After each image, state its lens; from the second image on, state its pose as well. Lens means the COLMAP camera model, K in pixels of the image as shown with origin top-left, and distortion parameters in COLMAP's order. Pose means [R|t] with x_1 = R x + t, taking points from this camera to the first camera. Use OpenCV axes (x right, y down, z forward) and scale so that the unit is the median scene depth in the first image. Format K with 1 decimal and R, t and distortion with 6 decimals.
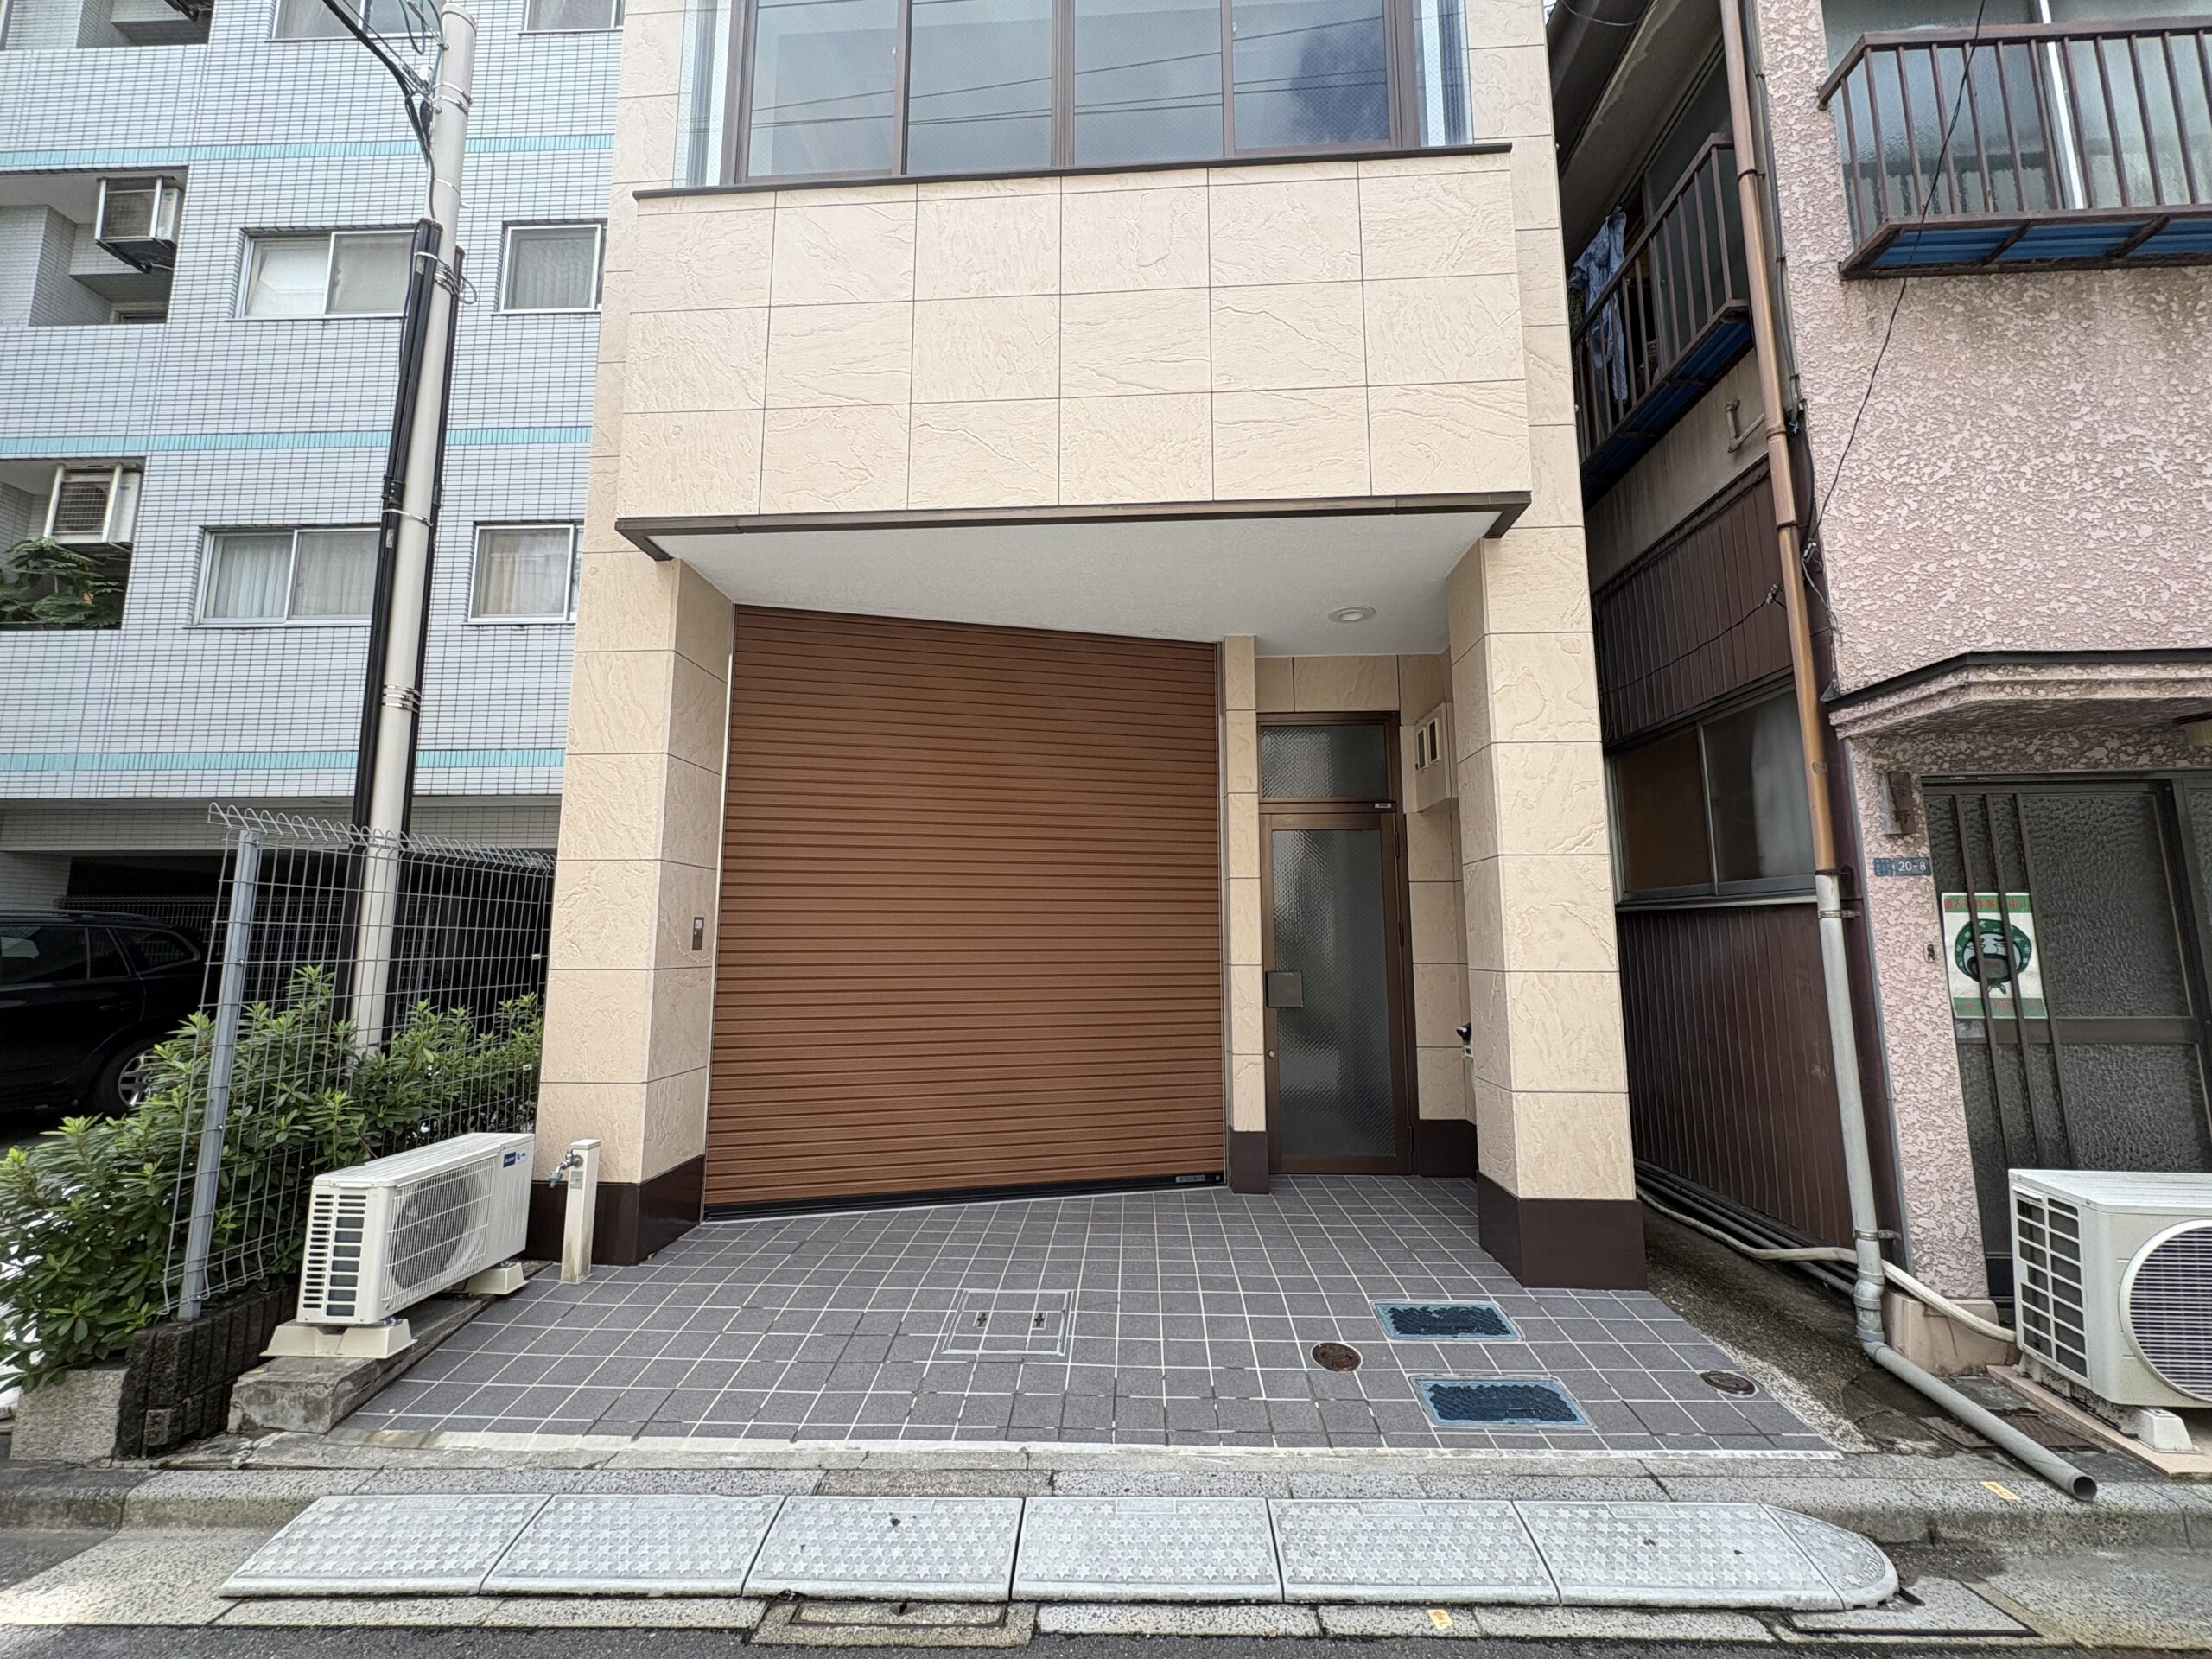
lens RADIAL K [[879.5, 0, 1104.3], [0, 879.5, 829.6], [0, 0, 1]] dist [-0.000440, 0.000162]
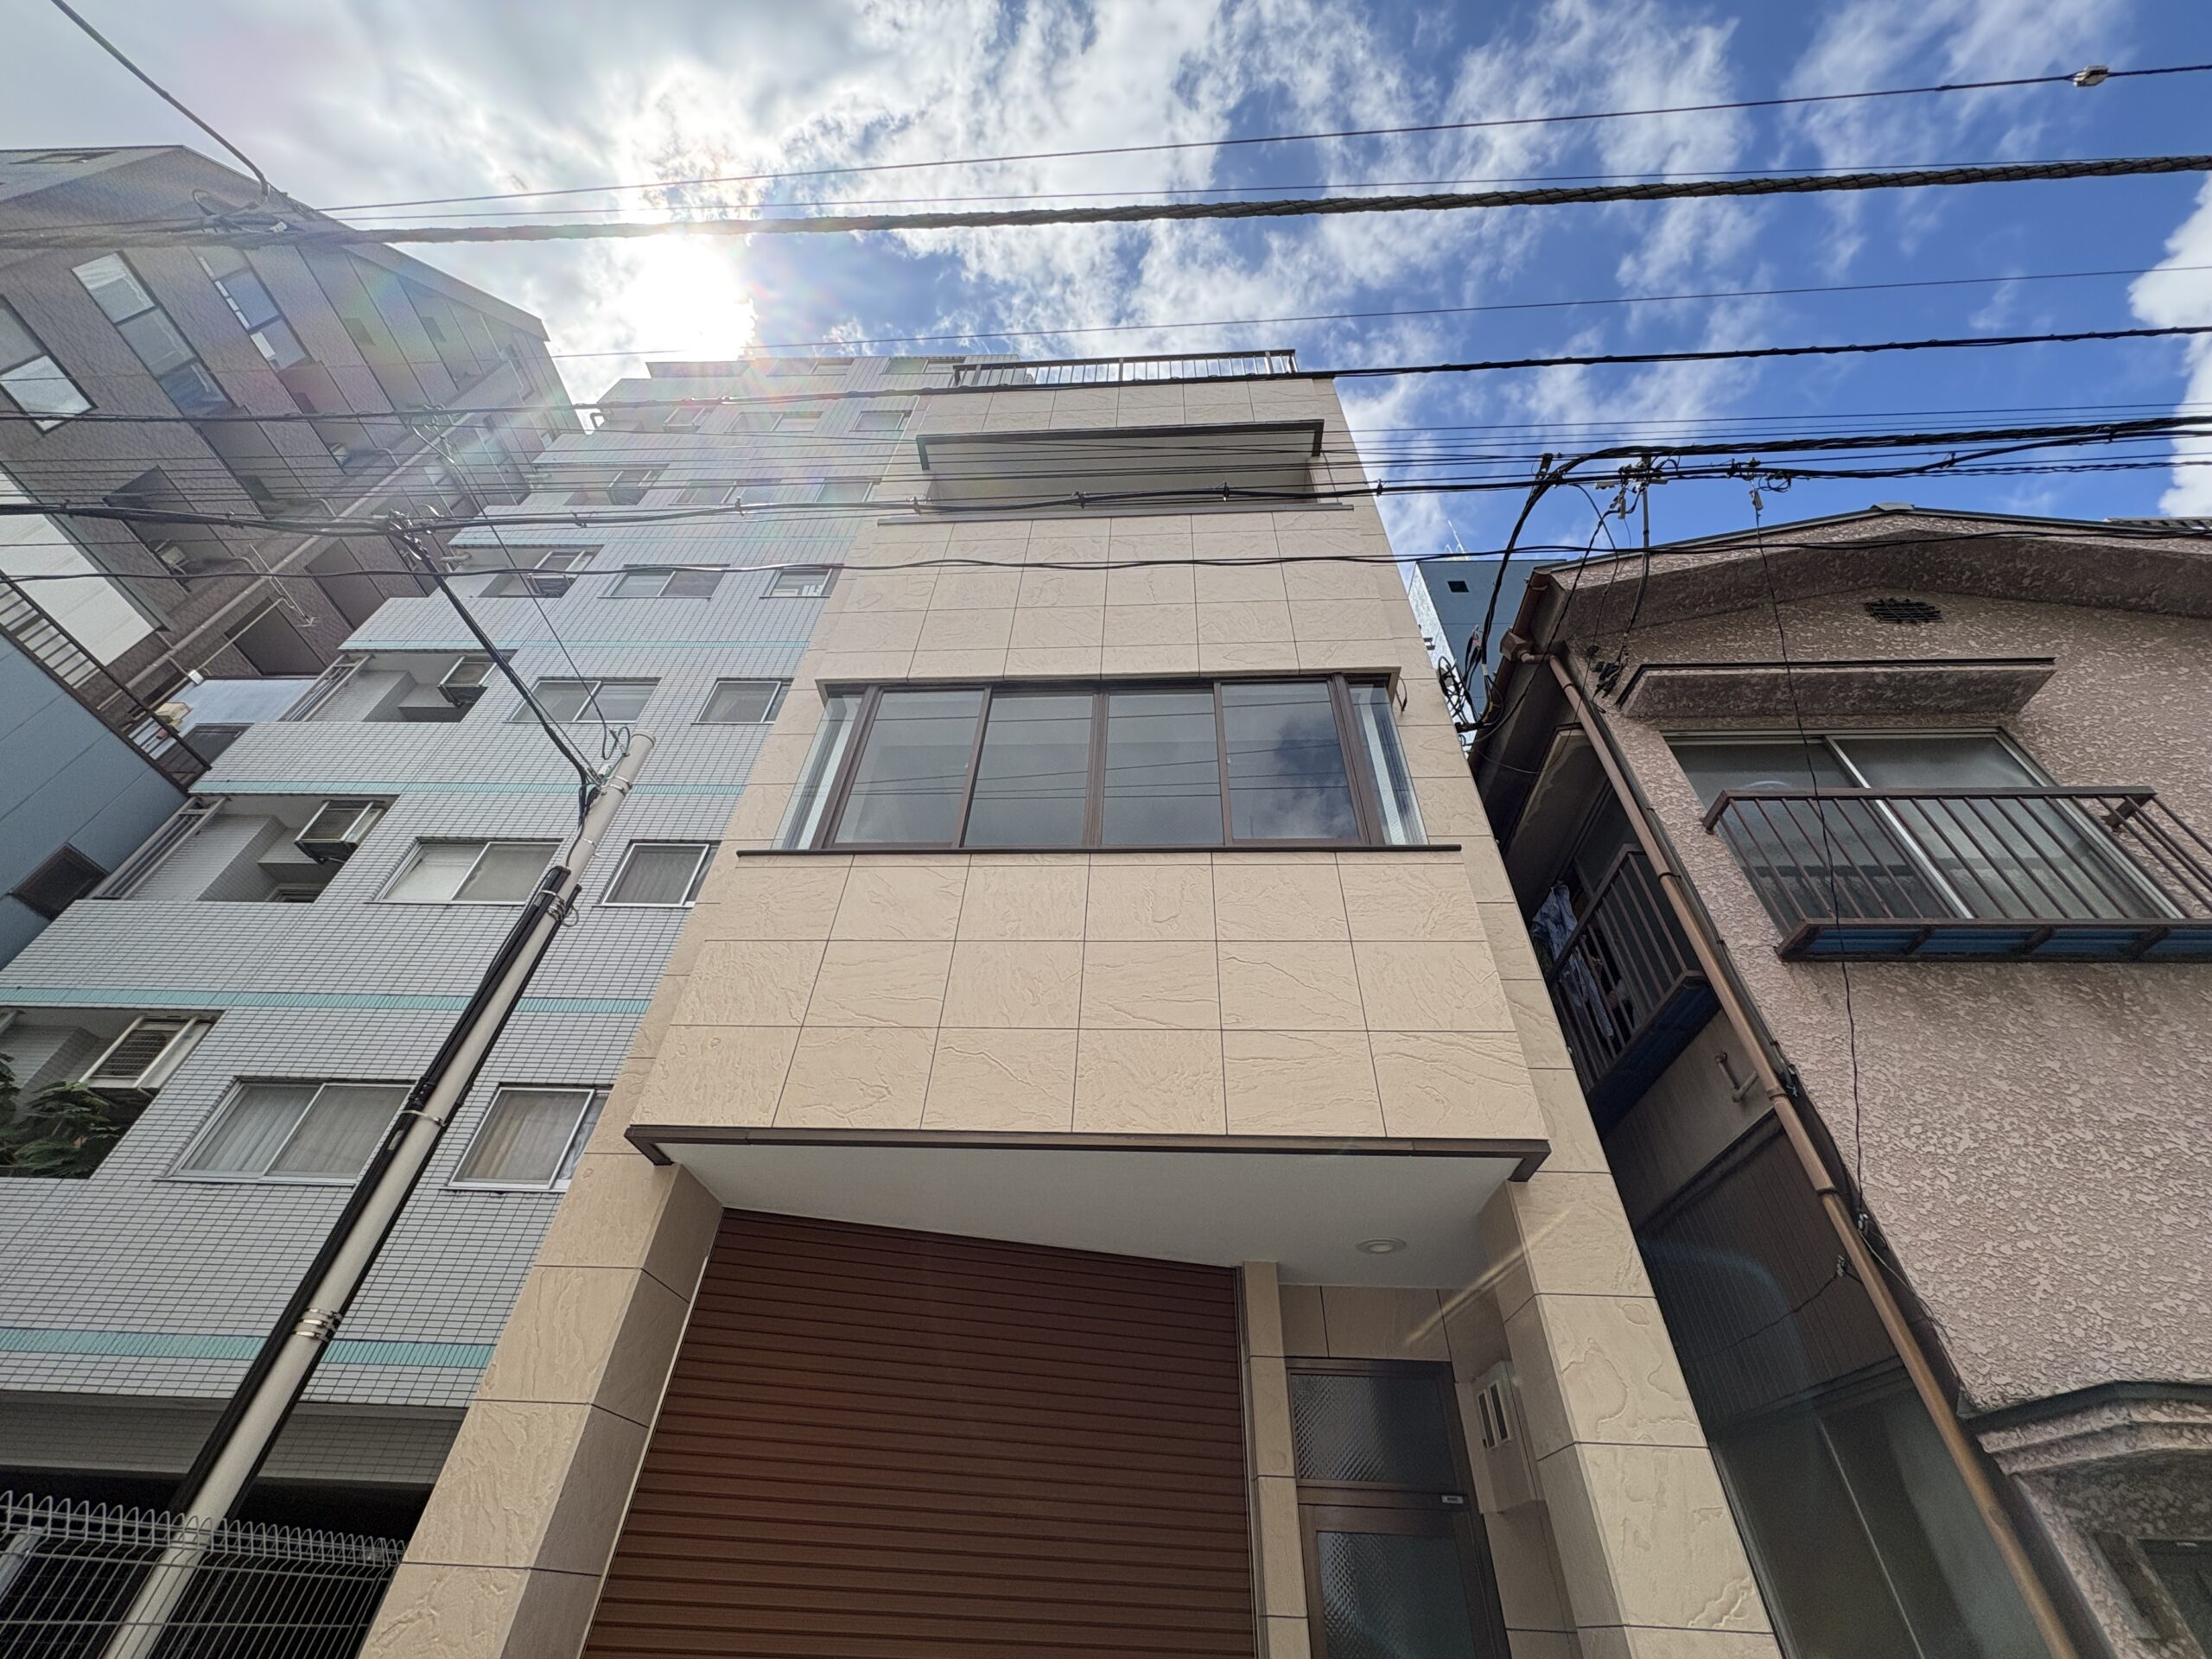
lens RADIAL K [[879.5, 0, 1104.3], [0, 879.5, 829.6], [0, 0, 1]] dist [-0.000440, 0.000162]
pose [[0.999176, 0.033342, -0.023160, -0.003184], [-0.040596, 0.818877, -0.572532, -0.082906], [-0.000125, 0.573000, 0.819555, -0.012830]]
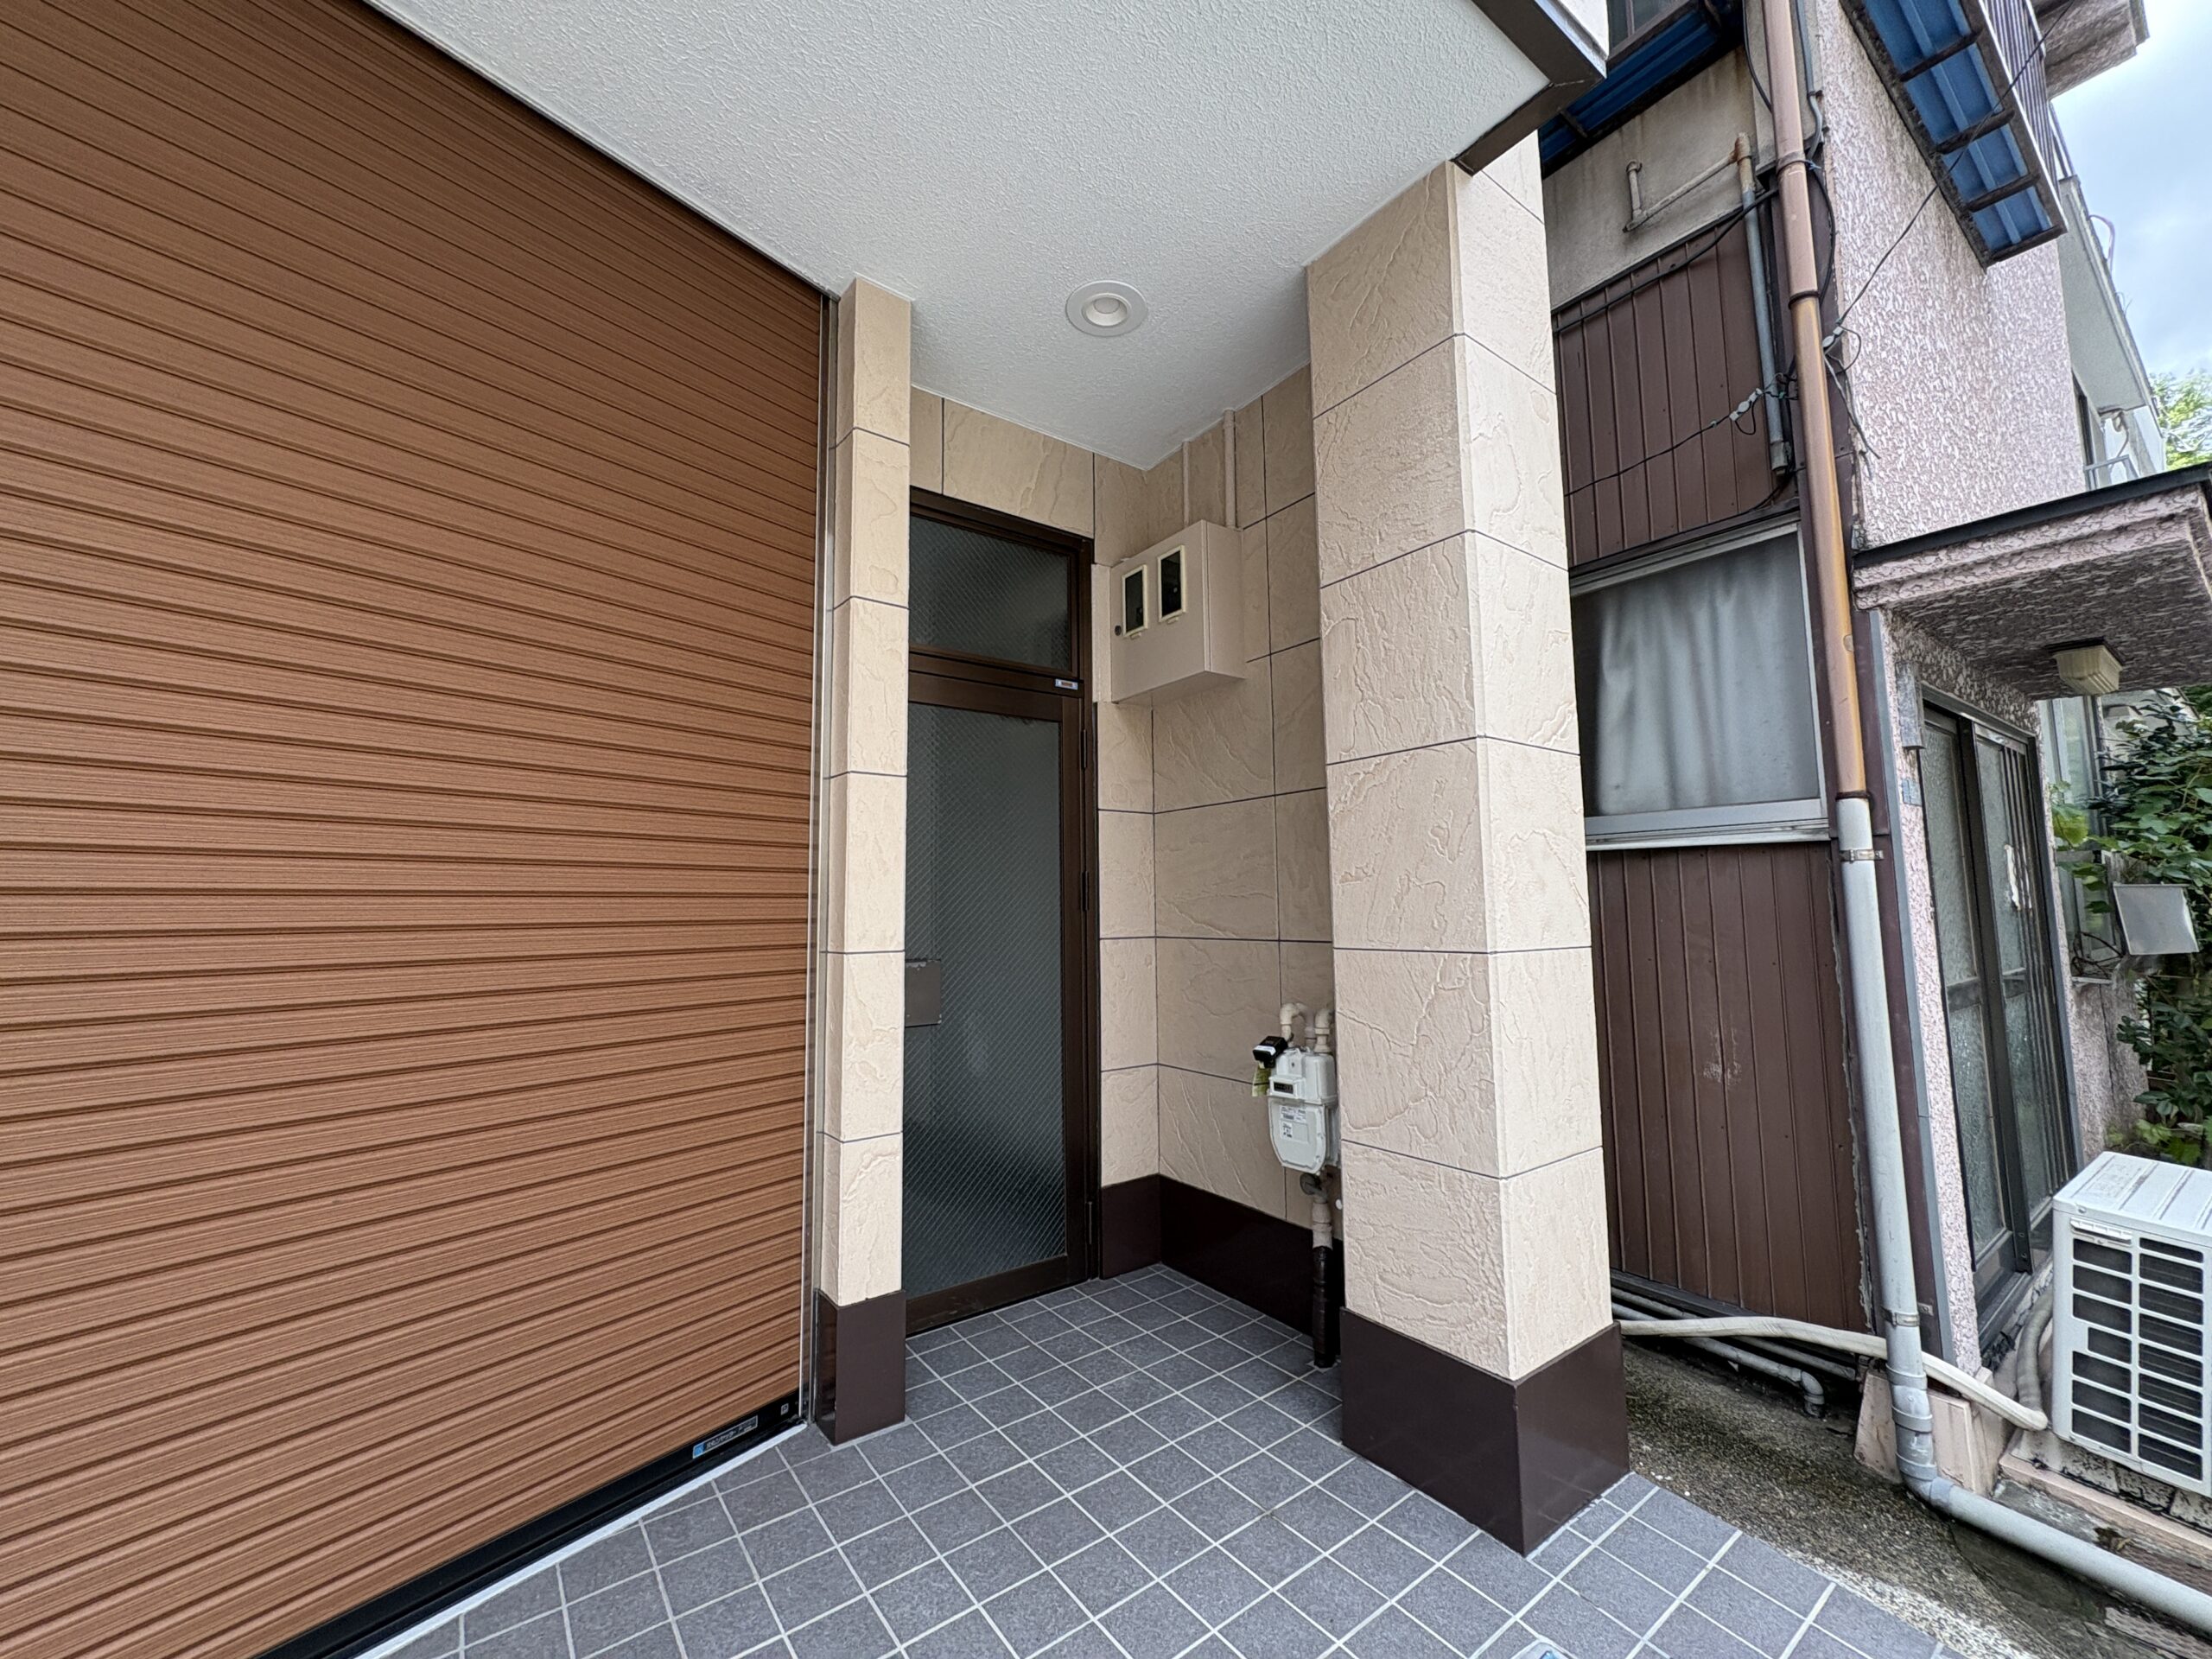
lens RADIAL K [[879.5, 0, 1104.3], [0, 879.5, 829.6], [0, 0, 1]] dist [-0.000440, 0.000162]
pose [[0.778359, 0.050386, 0.625794, -0.062032], [-0.070853, 0.997456, 0.007815, 0.100370], [-0.623808, -0.050422, 0.779949, 0.740776]]
